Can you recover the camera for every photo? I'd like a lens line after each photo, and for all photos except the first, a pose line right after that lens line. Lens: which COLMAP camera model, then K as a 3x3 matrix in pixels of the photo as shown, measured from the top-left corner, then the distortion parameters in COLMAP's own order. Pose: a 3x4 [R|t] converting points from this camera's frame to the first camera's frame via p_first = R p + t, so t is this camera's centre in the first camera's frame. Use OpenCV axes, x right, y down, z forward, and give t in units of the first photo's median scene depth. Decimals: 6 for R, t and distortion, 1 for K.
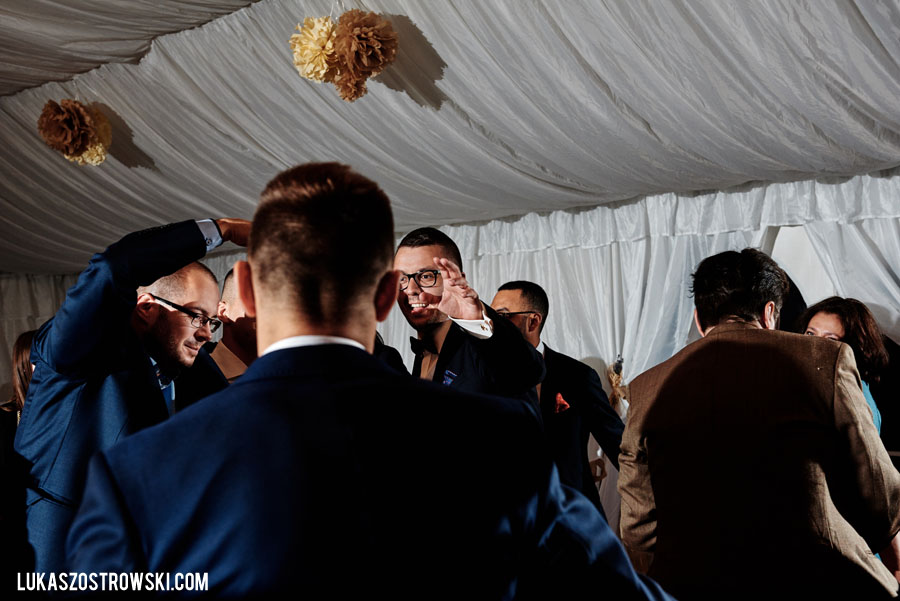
lens RADIAL K [[1146.7, 0, 459.3], [0, 1146.7, 305.3], [0, 0, 1]] dist [0.114518, 0.000000]
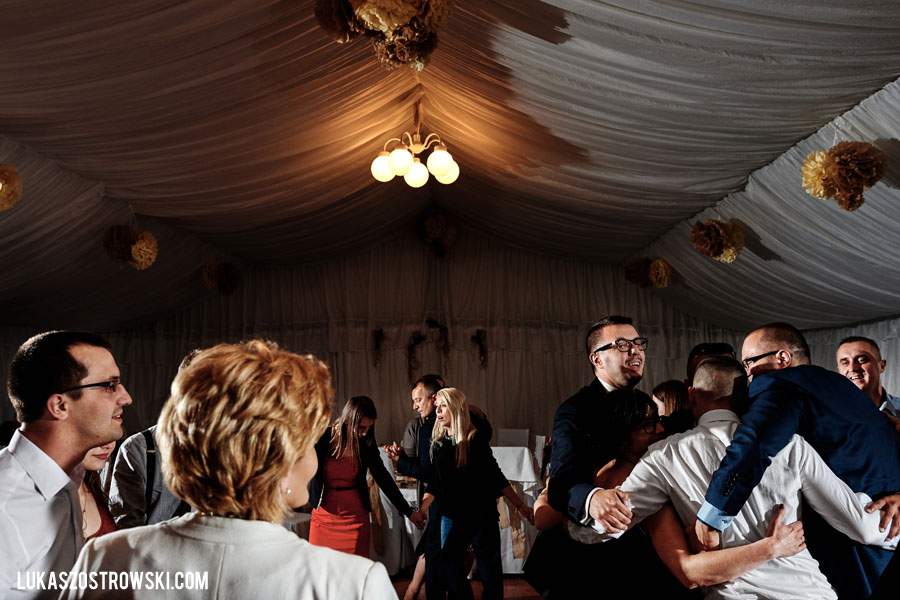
lens RADIAL K [[854.8, 0, 429.7], [0, 854.8, 298.9], [0, 0, 1]] dist [0.010110, 0.000000]
pose [[0.668048, -0.016356, -0.743939, 0.243286], [-0.023430, 0.998800, -0.042999, -0.021918], [0.743750, 0.046156, 0.666863, 0.017424]]
